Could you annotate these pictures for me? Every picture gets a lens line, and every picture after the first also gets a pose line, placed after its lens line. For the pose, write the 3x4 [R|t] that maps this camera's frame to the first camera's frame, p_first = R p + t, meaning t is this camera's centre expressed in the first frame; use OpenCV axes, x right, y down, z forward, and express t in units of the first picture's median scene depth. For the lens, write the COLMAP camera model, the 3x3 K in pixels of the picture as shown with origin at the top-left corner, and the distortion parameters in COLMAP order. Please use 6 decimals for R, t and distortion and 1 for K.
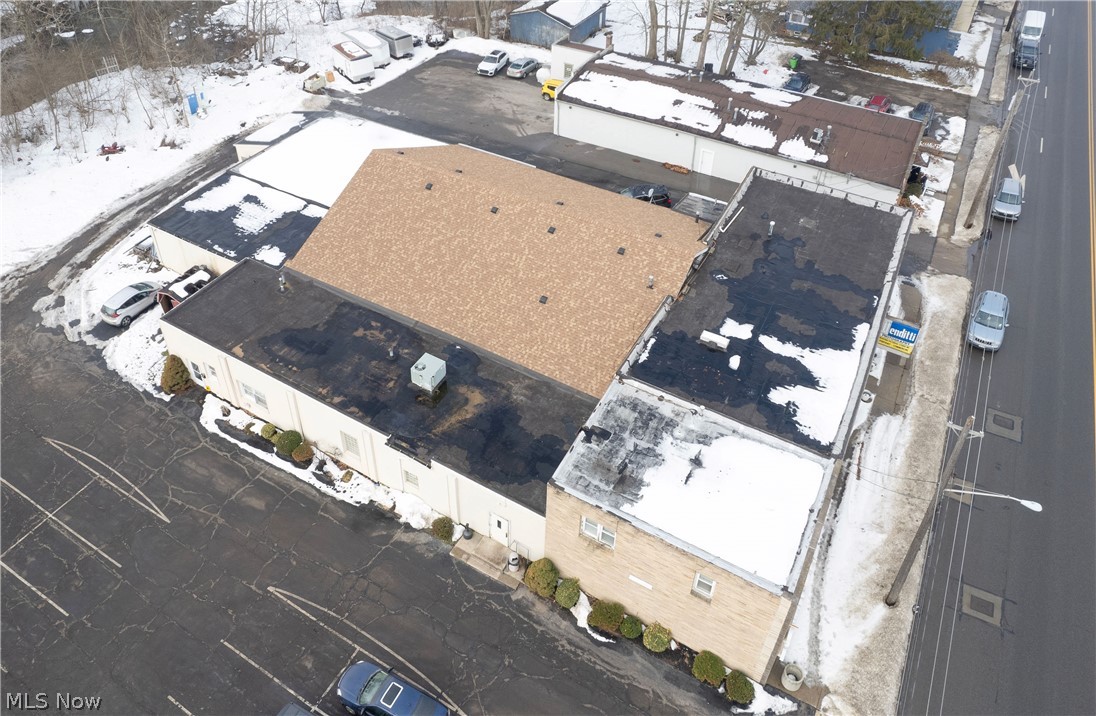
lens RADIAL K [[782.7, 0, 499.0], [0, 782.7, 357.5], [0, 0, 1]] dist [-0.035975, 0.011123]
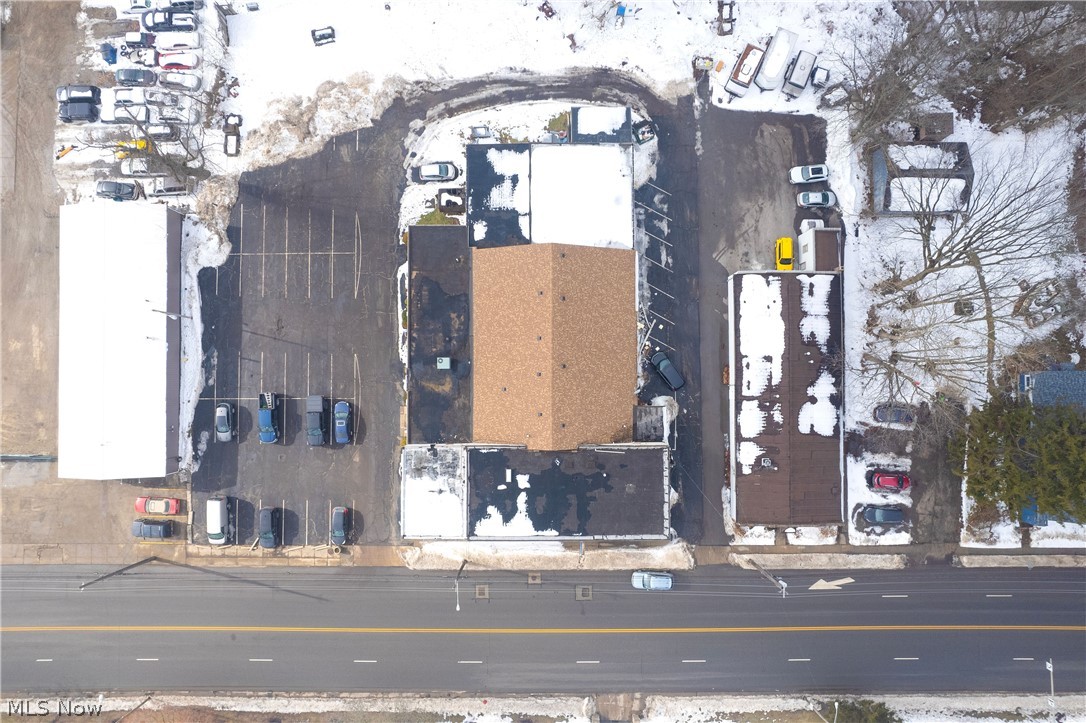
lens RADIAL K [[679.1, 0, 543.0], [0, 679.1, 361.5], [0, 0, 1]] dist [-0.030568, -0.000846]
pose [[0.515817, 0.856342, -0.024721, 0.074143], [-0.511609, 0.331056, 0.792880, -1.255436], [0.687160, -0.396333, 0.608877, 0.026080]]
